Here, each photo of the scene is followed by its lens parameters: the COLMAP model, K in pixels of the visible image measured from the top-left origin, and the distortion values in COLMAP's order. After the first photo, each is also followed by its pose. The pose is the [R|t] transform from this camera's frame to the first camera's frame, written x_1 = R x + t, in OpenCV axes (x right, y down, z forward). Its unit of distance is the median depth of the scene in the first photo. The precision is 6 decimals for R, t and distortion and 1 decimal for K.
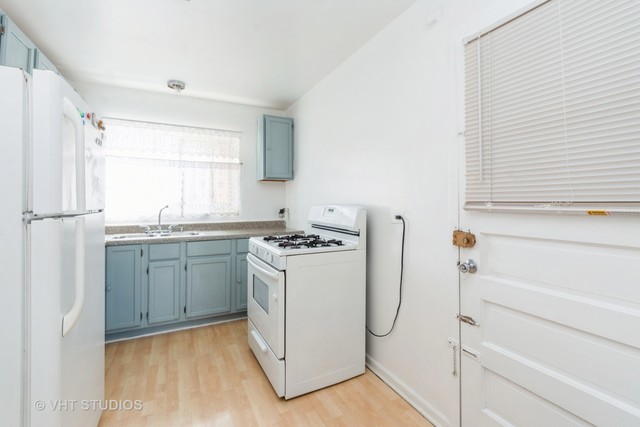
lens RADIAL K [[293.2, 0, 320.5], [0, 293.2, 198.4], [0, 0, 1]] dist [-0.000313, -0.000098]
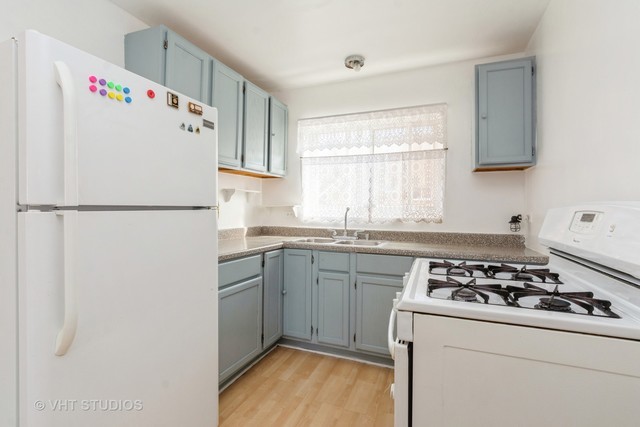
lens RADIAL K [[299.3, 0, 321.0], [0, 299.3, 208.3], [0, 0, 1]] dist [-0.000698, -0.000206]
pose [[0.659144, 0.004209, -0.752005, 0.077727], [0.000925, 0.999979, 0.006408, 0.019069], [0.752016, -0.004920, 0.659126, 0.343246]]
